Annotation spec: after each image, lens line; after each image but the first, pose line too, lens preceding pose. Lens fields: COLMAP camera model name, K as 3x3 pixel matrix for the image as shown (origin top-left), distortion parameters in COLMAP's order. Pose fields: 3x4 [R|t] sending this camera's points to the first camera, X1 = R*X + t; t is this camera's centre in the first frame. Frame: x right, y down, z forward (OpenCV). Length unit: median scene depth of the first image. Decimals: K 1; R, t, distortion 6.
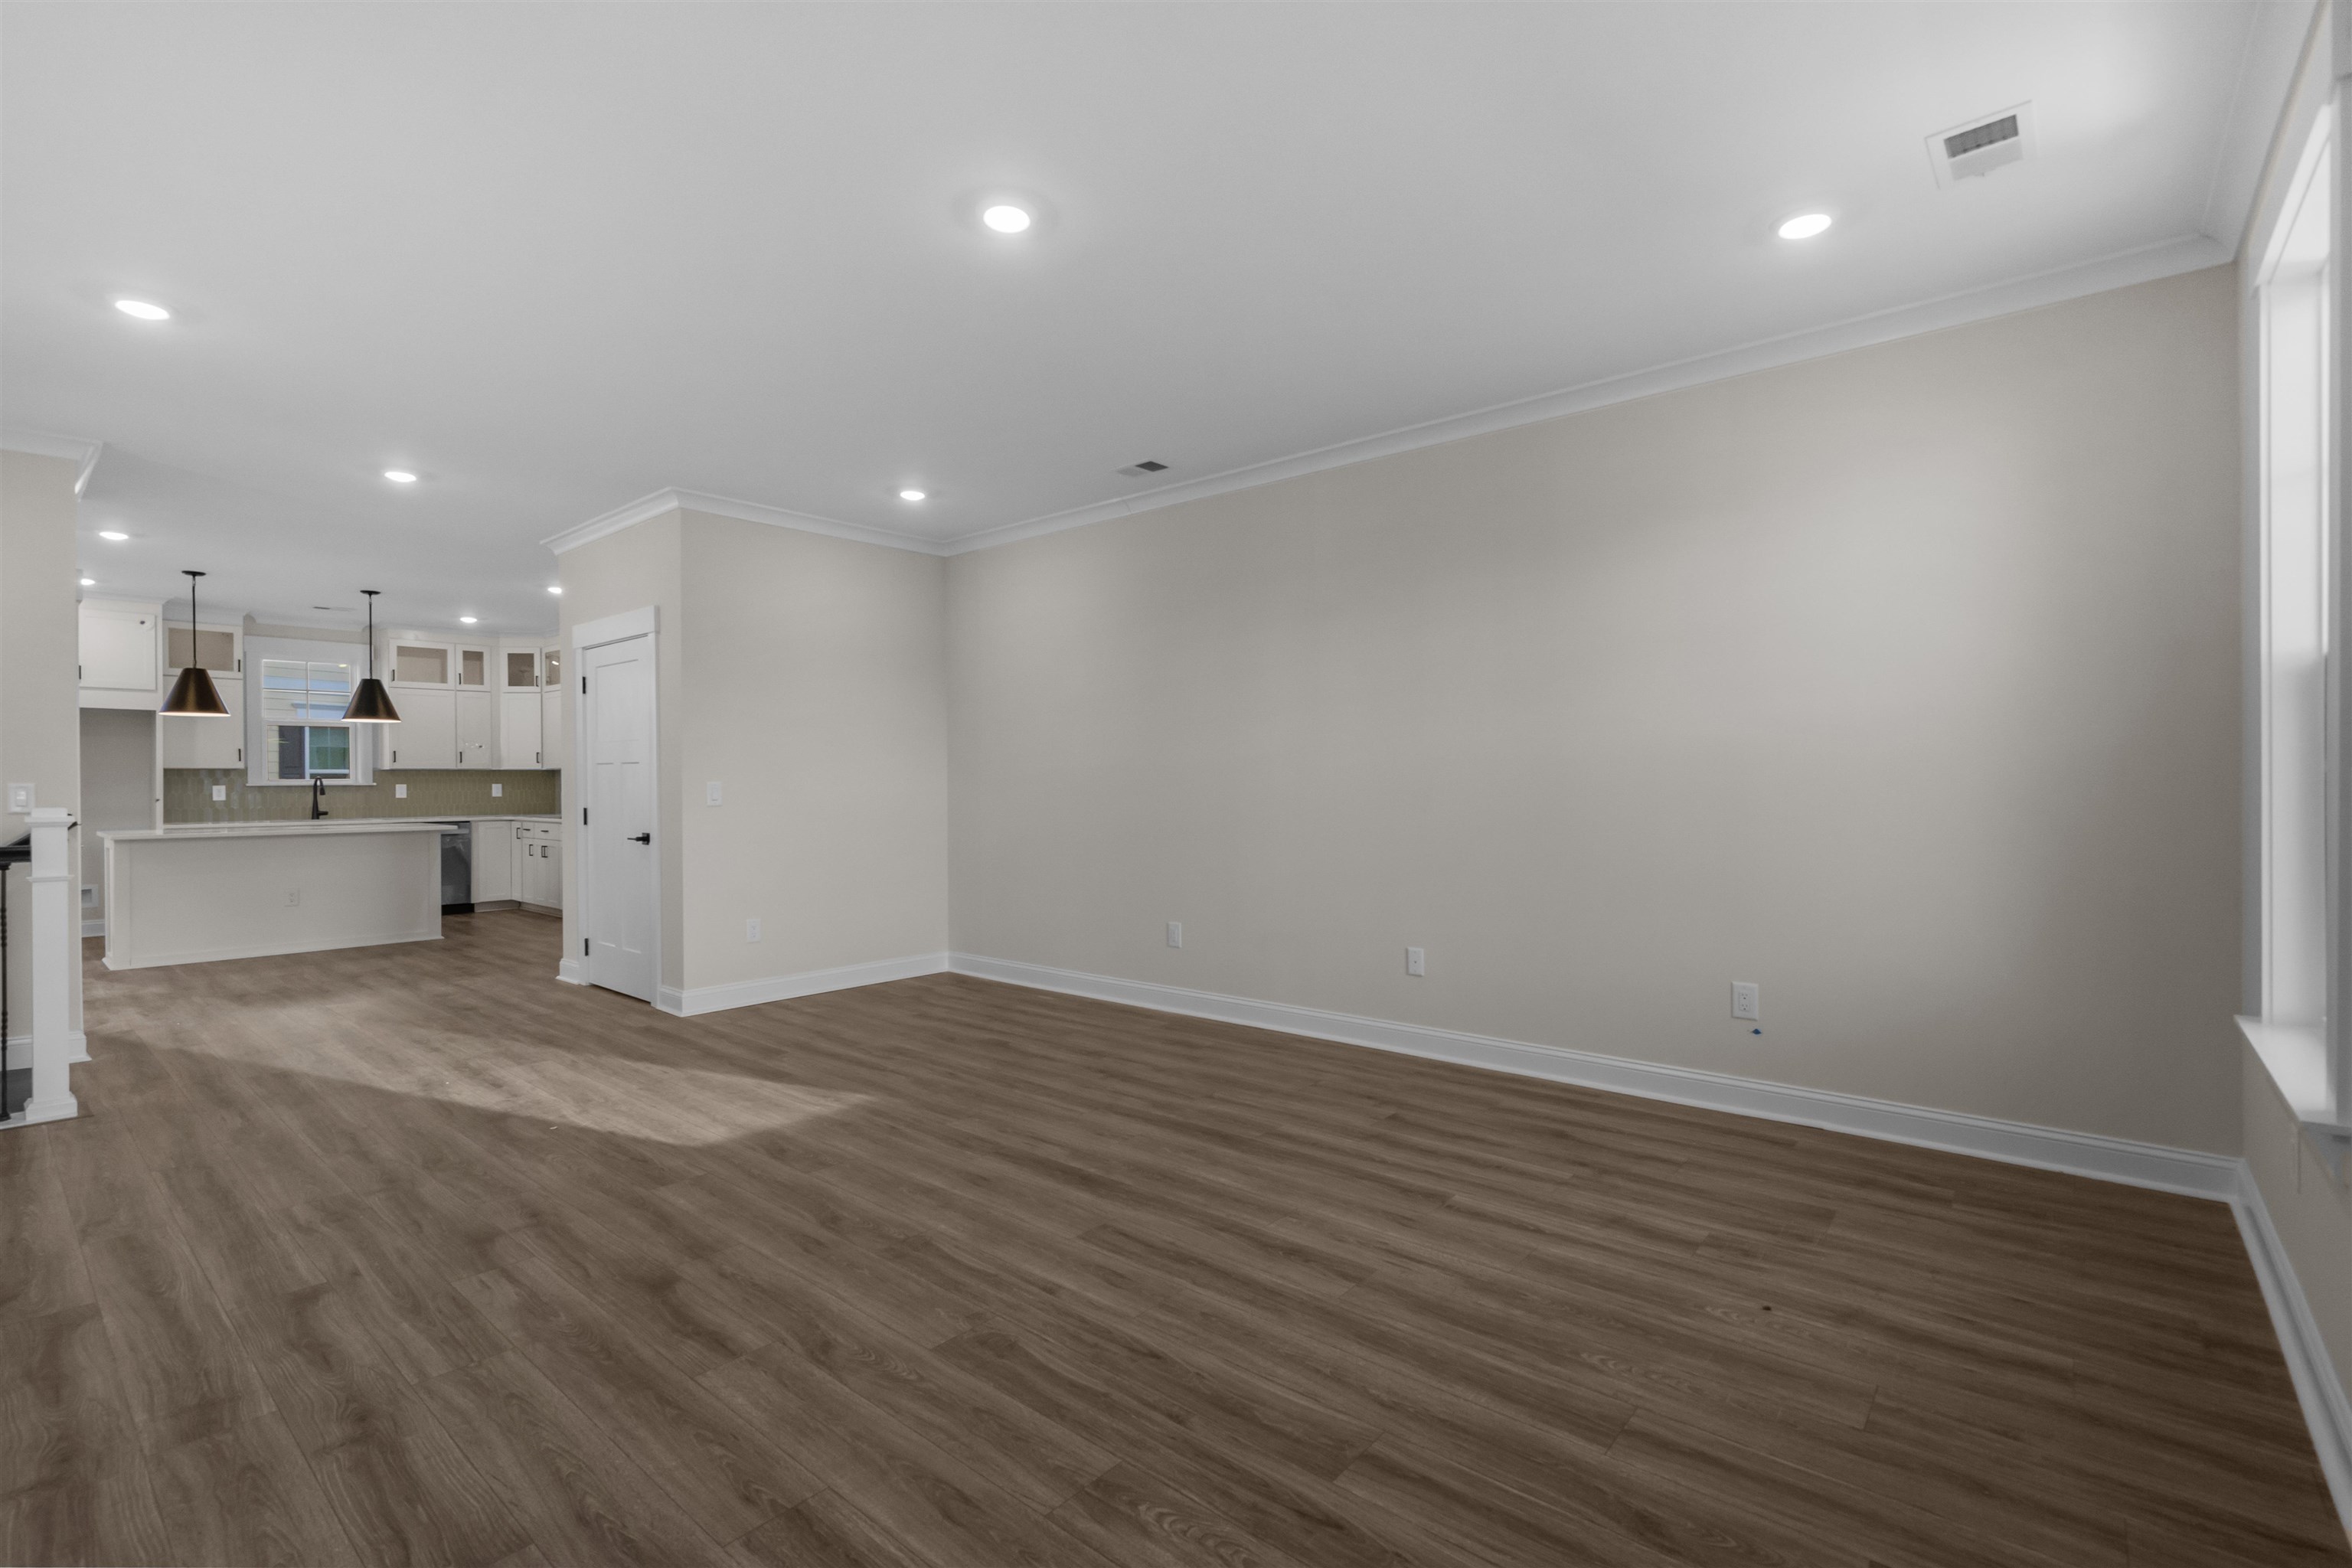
lens RADIAL K [[1053.8, 0, 1175.6], [0, 1053.8, 779.4], [0, 0, 1]] dist [-0.004657, 0.000941]
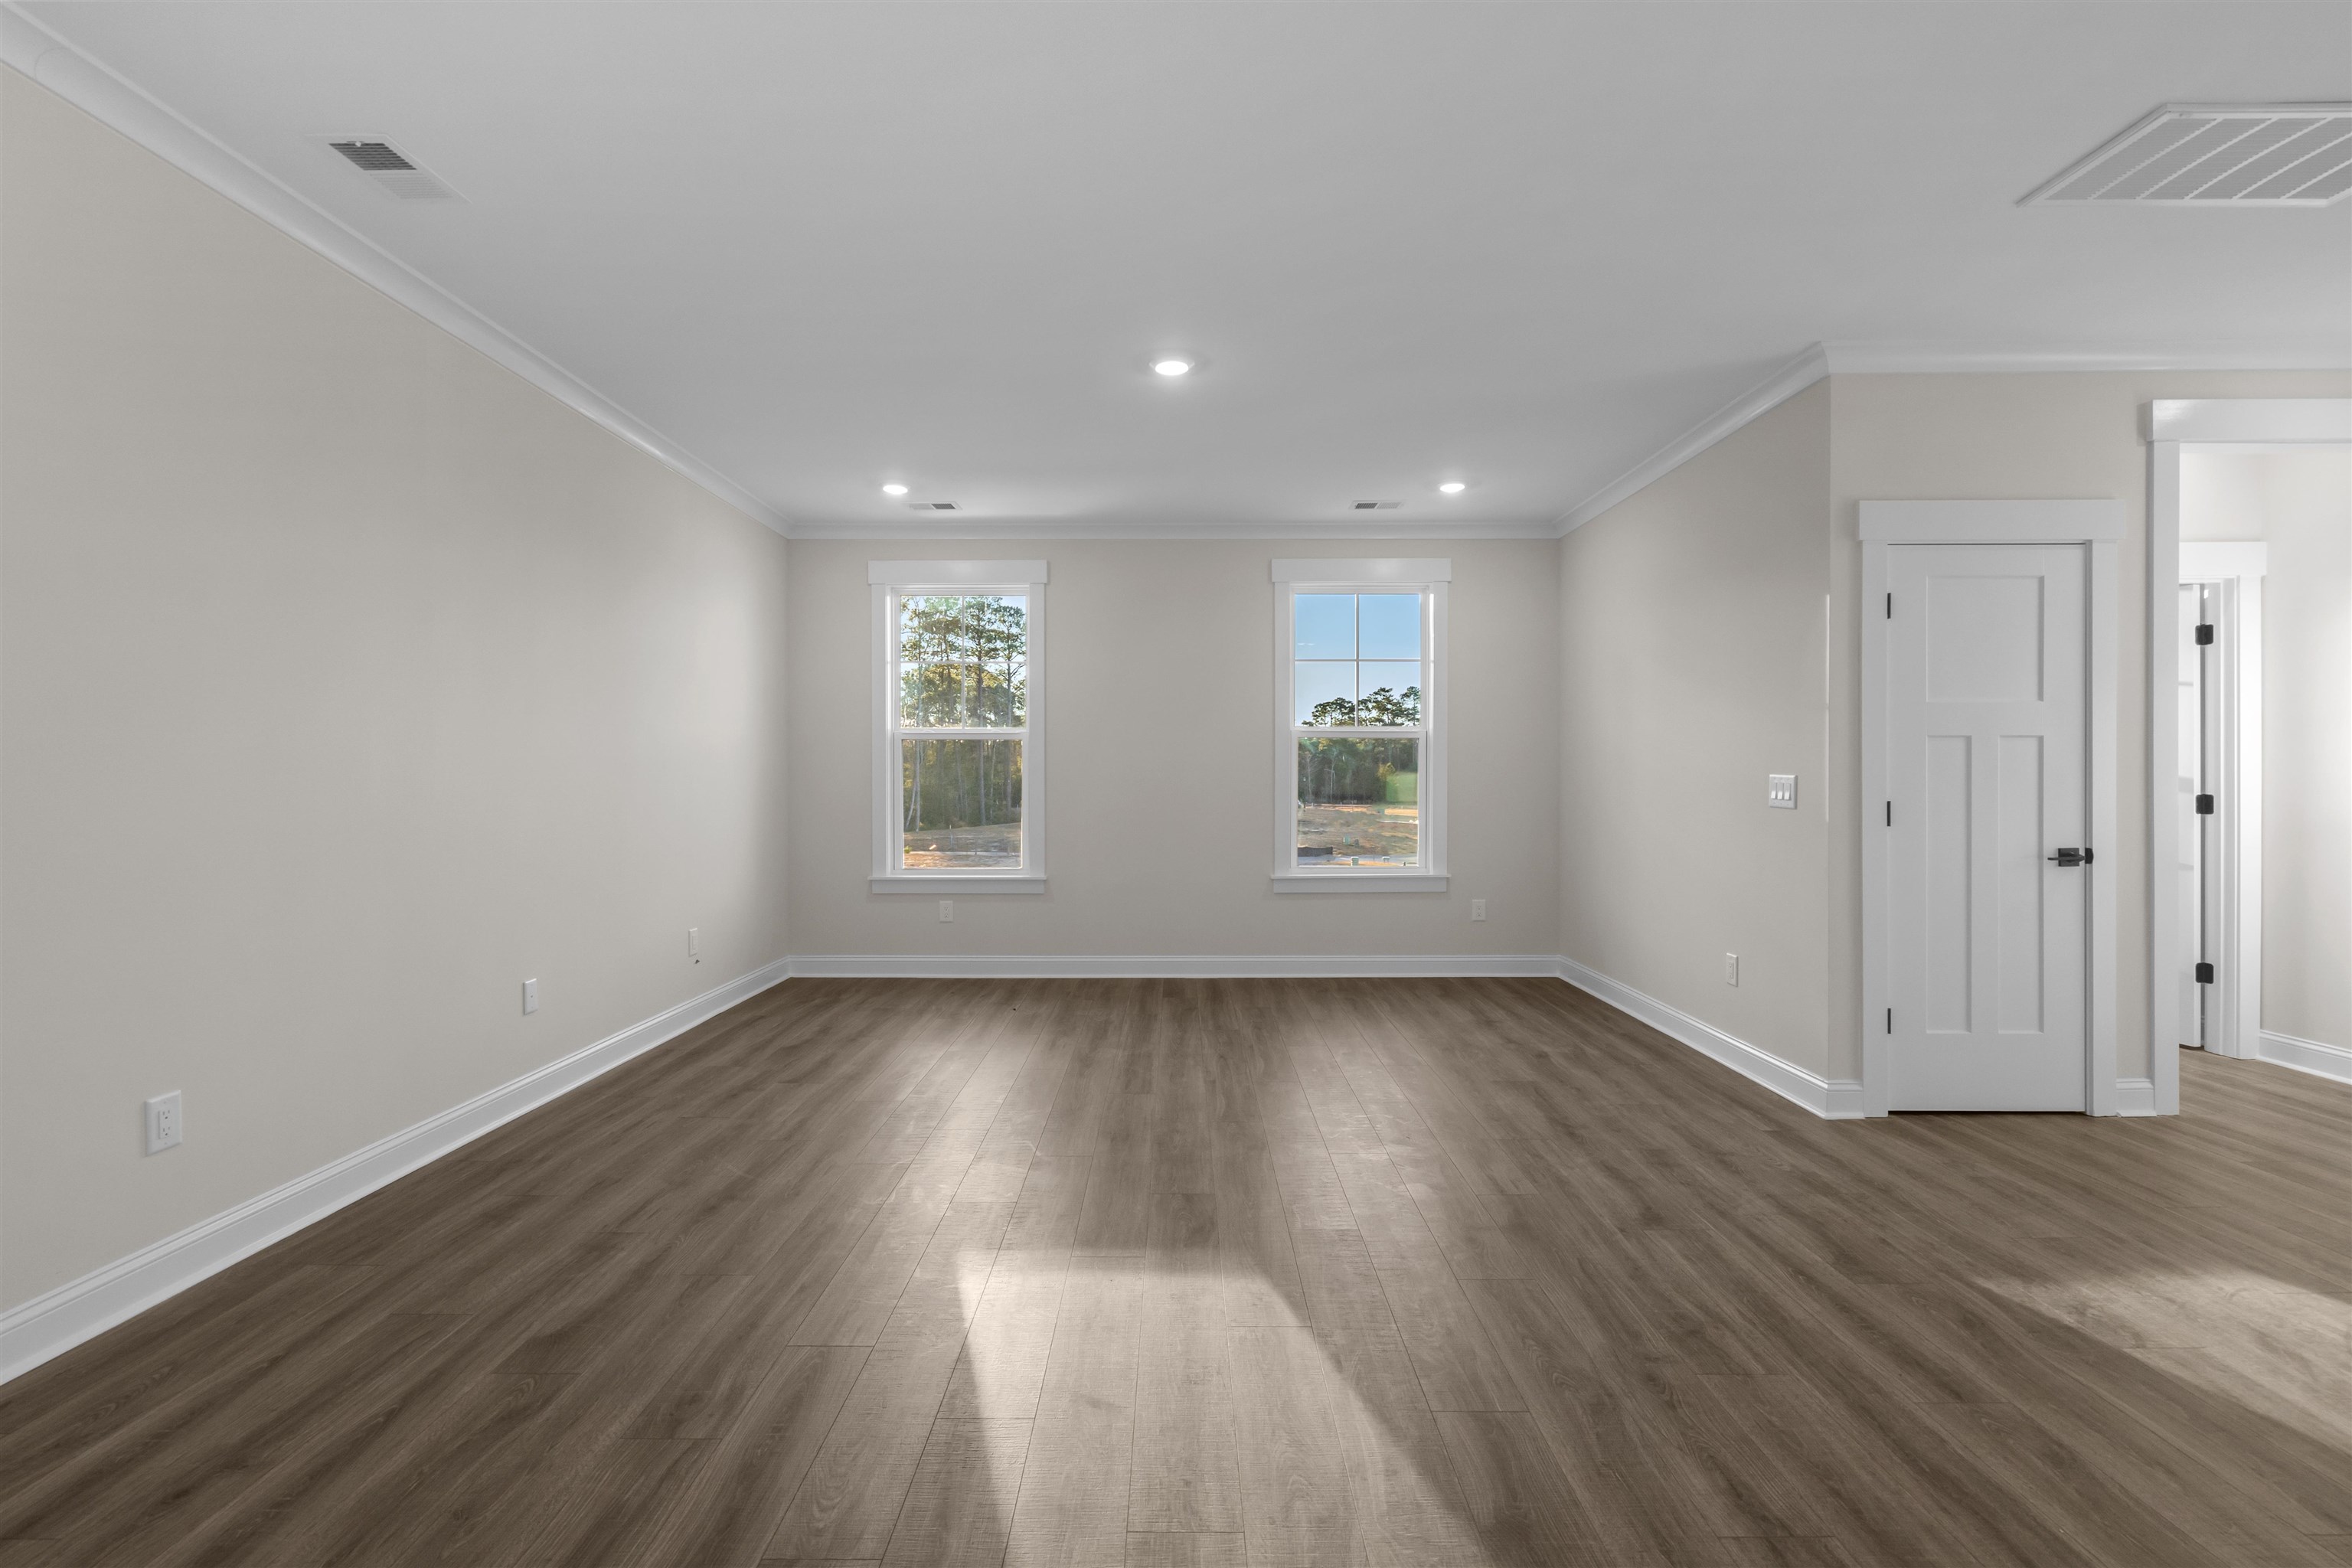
lens RADIAL K [[1053.8, 0, 1175.6], [0, 1053.8, 779.4], [0, 0, 1]] dist [-0.004657, 0.000941]
pose [[-0.646030, 0.004949, 0.763296, -1.061075], [0.000558, 0.999982, -0.006011, 0.010846], [-0.763312, -0.003457, -0.646021, 1.658424]]
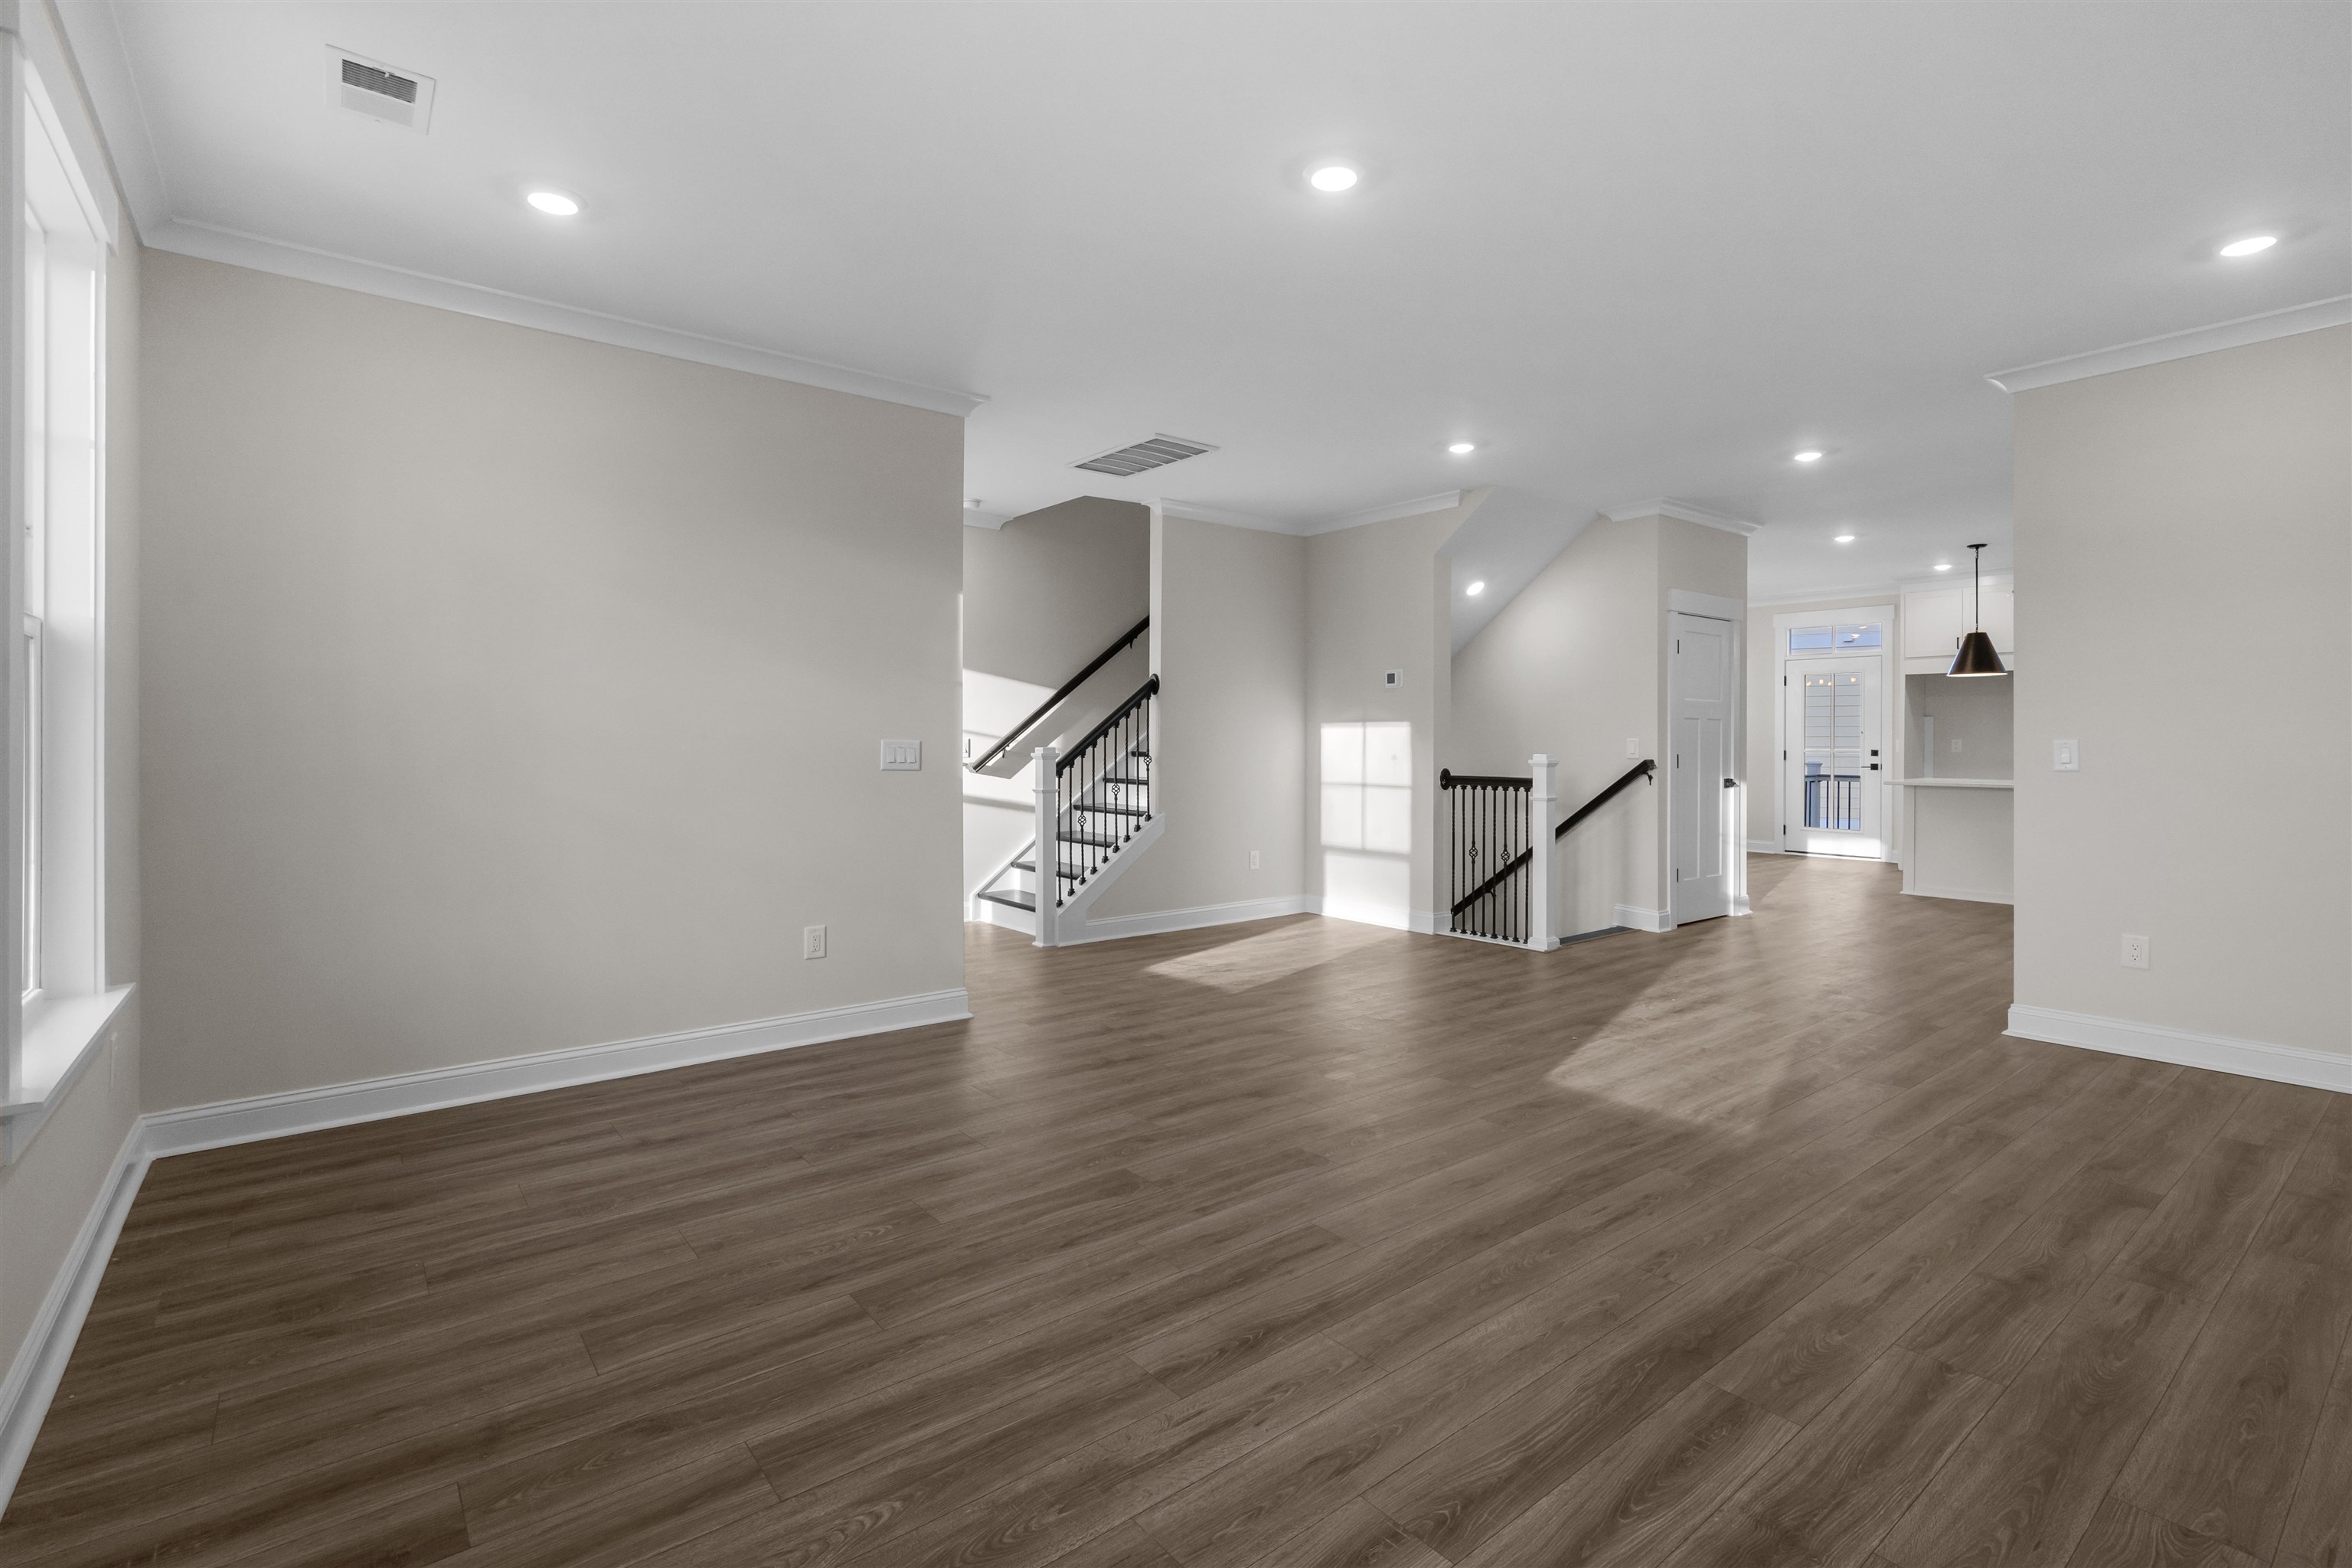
lens RADIAL K [[1080.7, 0, 1181.7], [0, 1080.7, 782.0], [0, 0, 1]] dist [-0.001294, 0.000914]
pose [[-0.191069, 0.042300, -0.980665, 0.751943], [0.005574, 0.999102, 0.042009, -0.004854], [0.981561, 0.002560, -0.191133, 0.927511]]
